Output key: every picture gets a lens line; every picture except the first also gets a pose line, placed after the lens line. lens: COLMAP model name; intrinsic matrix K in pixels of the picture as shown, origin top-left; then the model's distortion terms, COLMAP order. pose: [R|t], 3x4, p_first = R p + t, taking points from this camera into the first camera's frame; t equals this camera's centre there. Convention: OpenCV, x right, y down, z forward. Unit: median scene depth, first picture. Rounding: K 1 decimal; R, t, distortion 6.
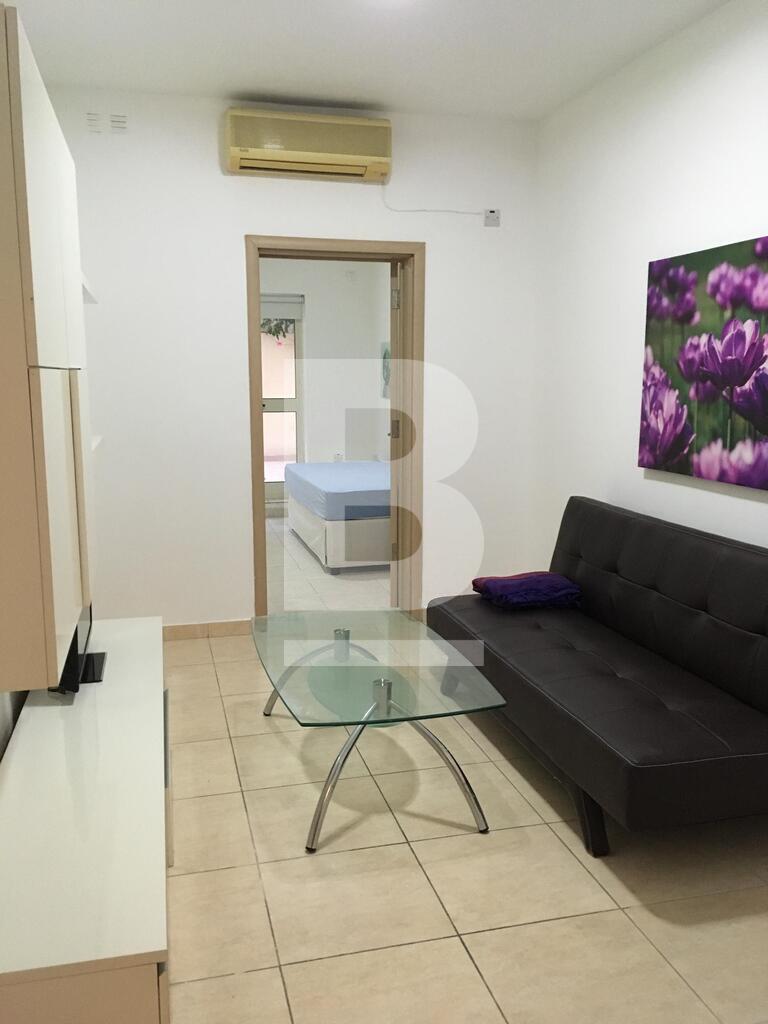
lens RADIAL K [[869.3, 0, 384.1], [0, 869.3, 512.5], [0, 0, 1]] dist [0.066105, 0.002153]
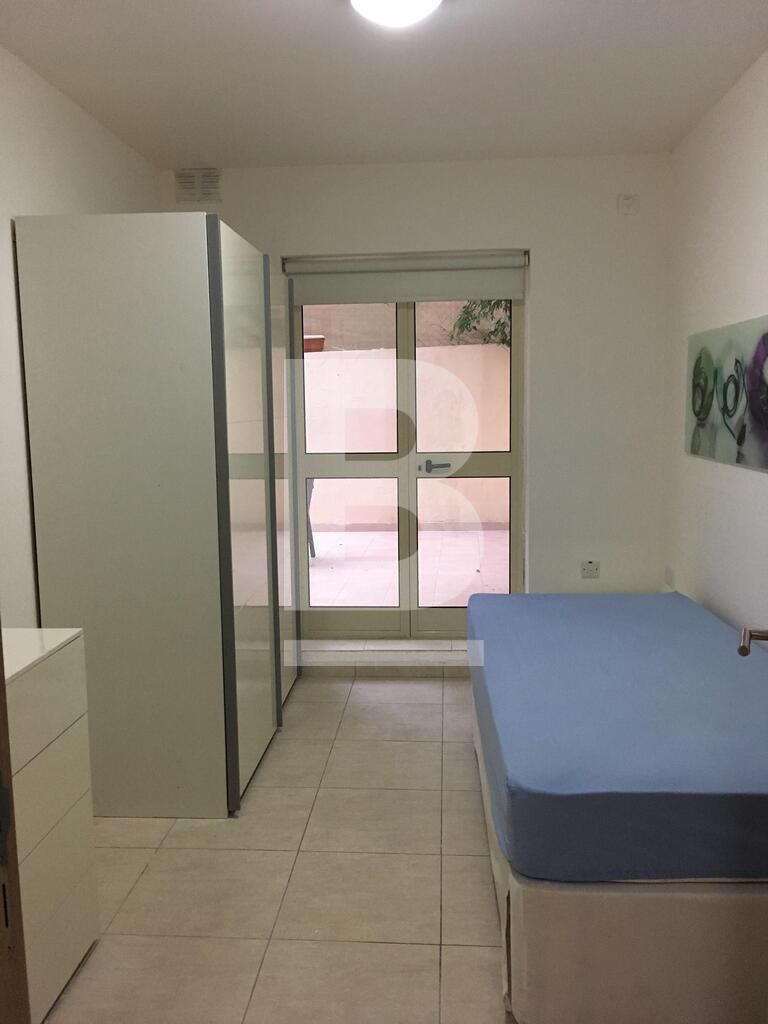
lens RADIAL K [[869.3, 0, 382.9], [0, 869.3, 510.5], [0, 0, 1]] dist [0.066105, 0.002153]
pose [[0.950521, 0.027727, -0.309421, -0.010167], [-0.037662, 0.998948, -0.026180, -0.080208], [0.308370, 0.036538, 0.950565, 0.488601]]
